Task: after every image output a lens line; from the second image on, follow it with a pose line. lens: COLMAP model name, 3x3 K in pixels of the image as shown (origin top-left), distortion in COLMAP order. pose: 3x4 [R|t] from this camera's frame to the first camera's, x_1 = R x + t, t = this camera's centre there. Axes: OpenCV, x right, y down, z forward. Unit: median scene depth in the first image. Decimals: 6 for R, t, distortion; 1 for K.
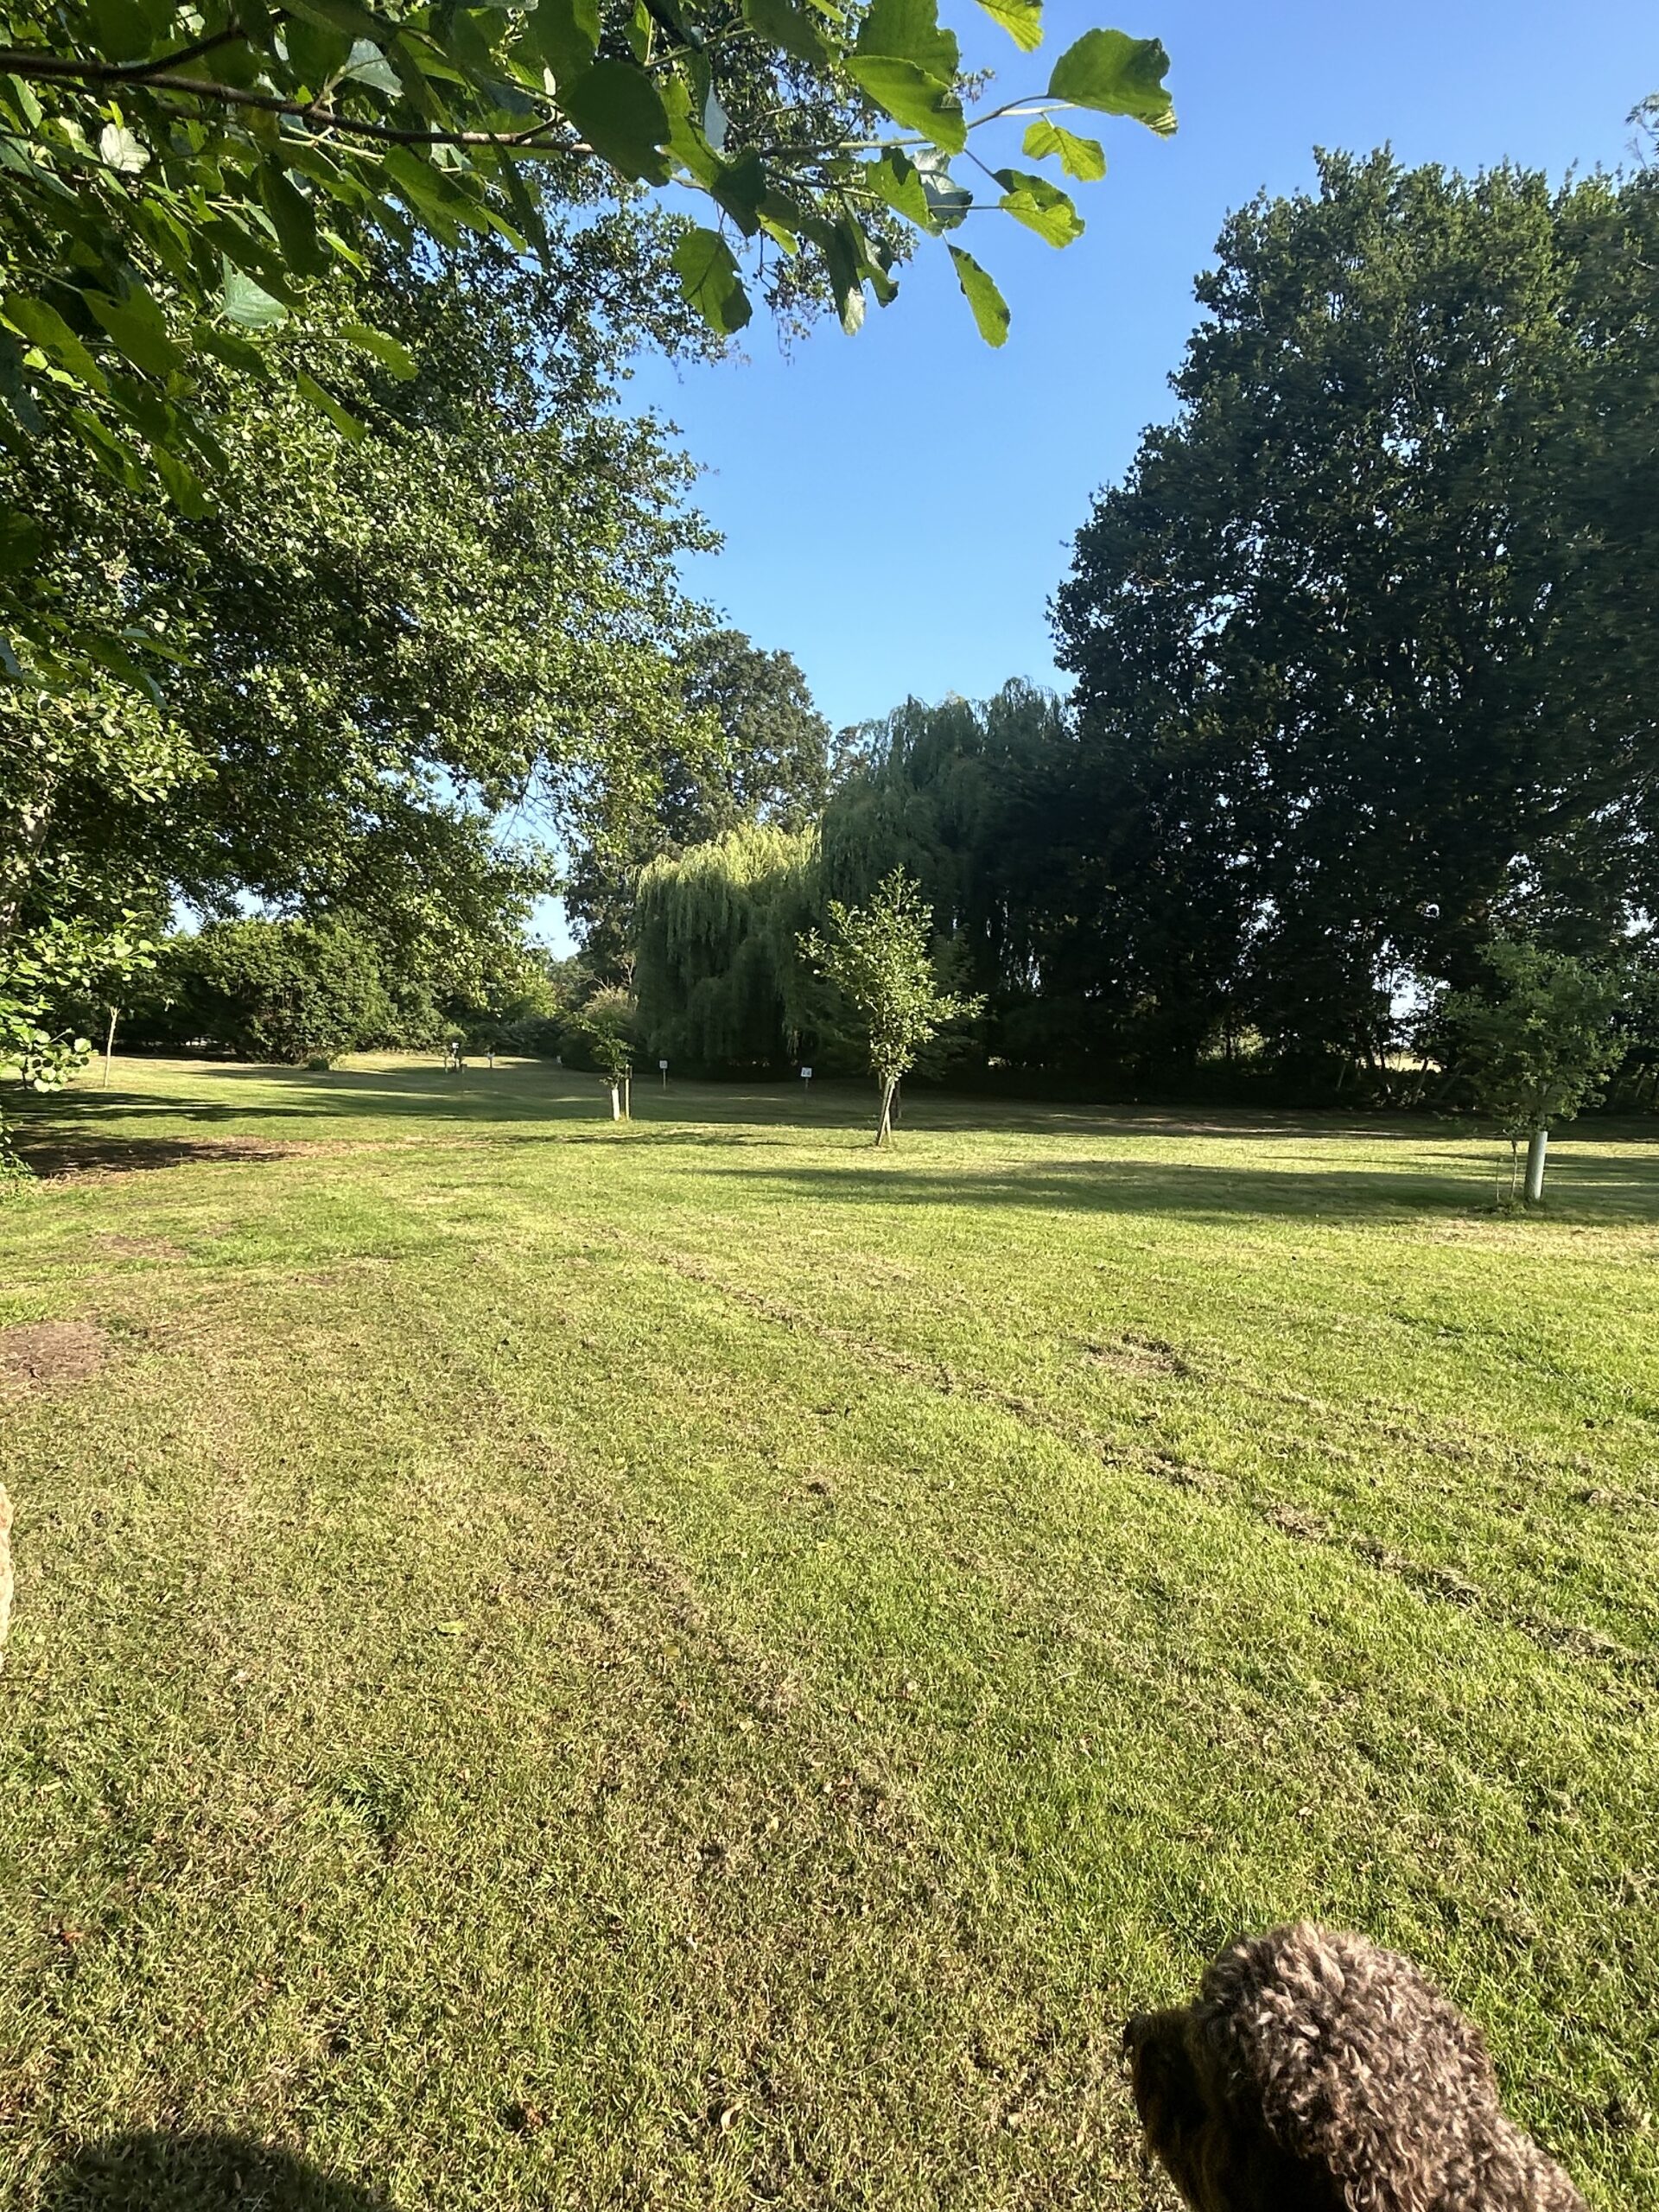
lens RADIAL K [[1296.1, 0, 837.0], [0, 1296.1, 1106.5], [0, 0, 1]] dist [-0.006824, -0.004025]
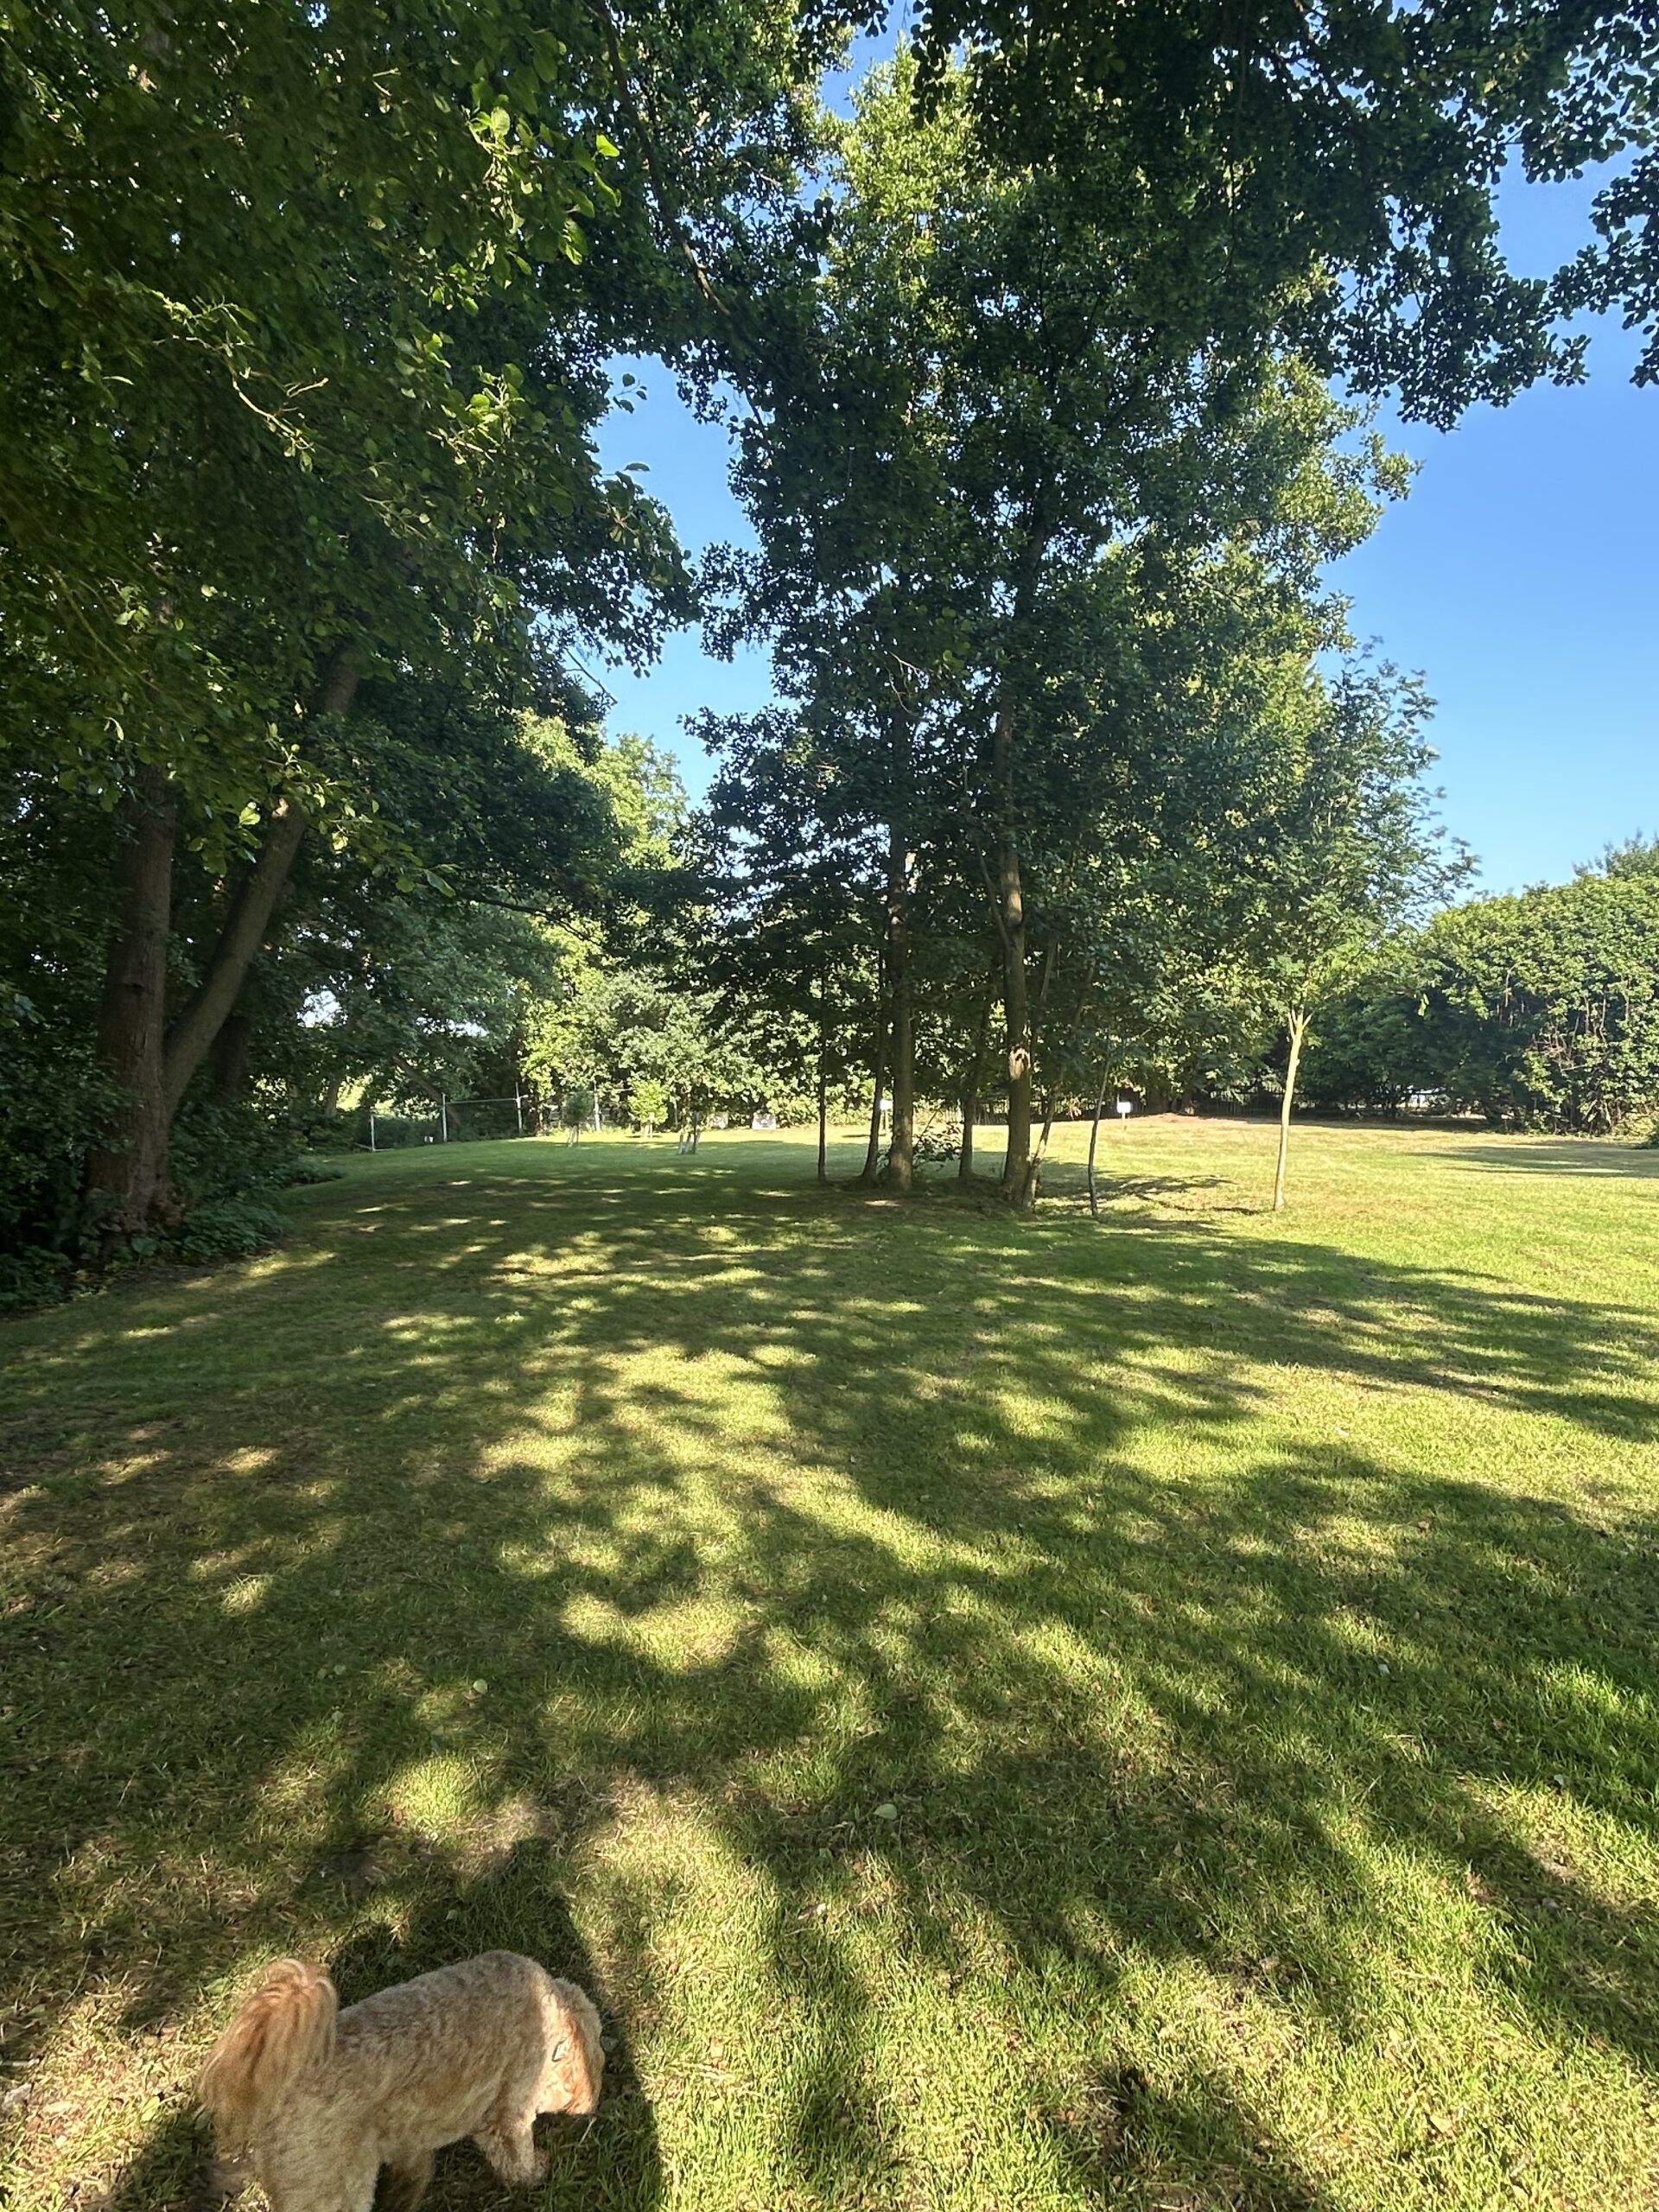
lens RADIAL K [[1296.1, 0, 837.0], [0, 1296.1, 1106.5], [0, 0, 1]] dist [-0.006824, -0.004025]
pose [[0.655477, -0.027508, -0.754714, -0.218593], [-0.008842, 0.998988, -0.044091, -0.017693], [0.755163, 0.035574, 0.654571, 0.392990]]
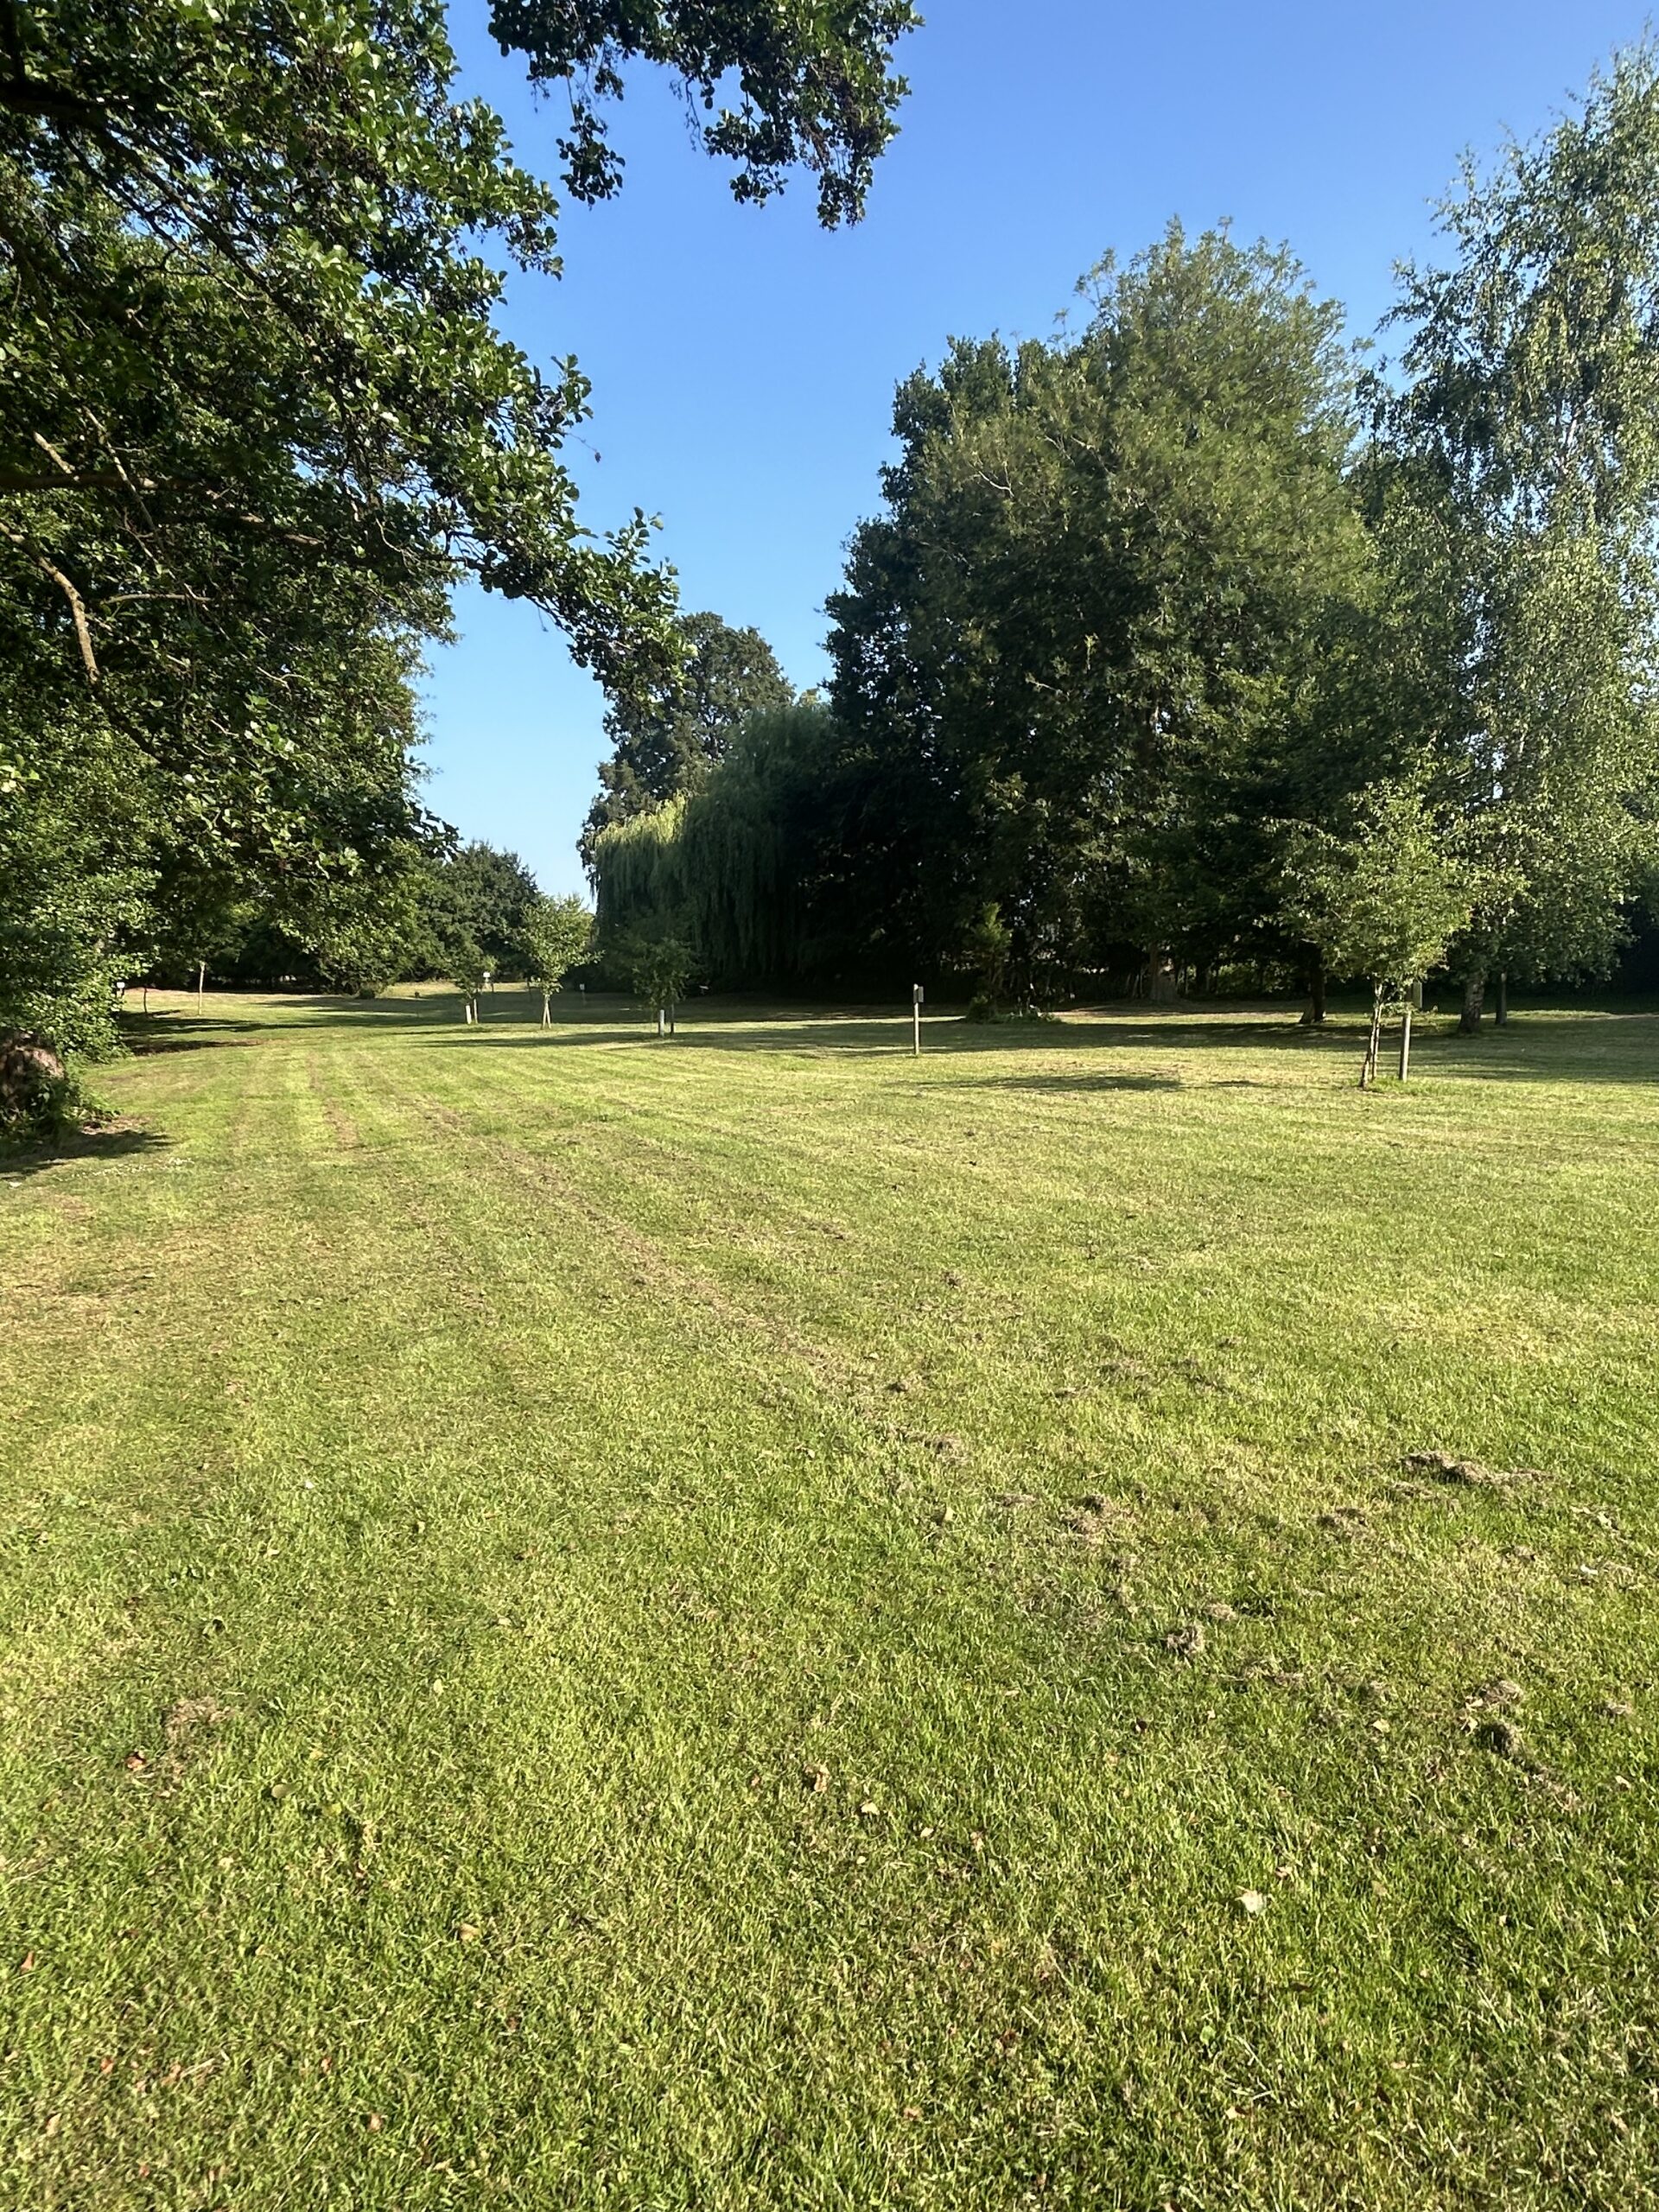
lens RADIAL K [[1300.7, 0, 834.2], [0, 1300.7, 1066.4], [0, 0, 1]] dist [-0.001321, -0.000826]
pose [[0.995139, -0.032122, -0.093091, 0.182252], [0.035614, 0.998714, 0.036092, 0.009444], [0.091812, -0.039232, 0.995003, -0.257530]]
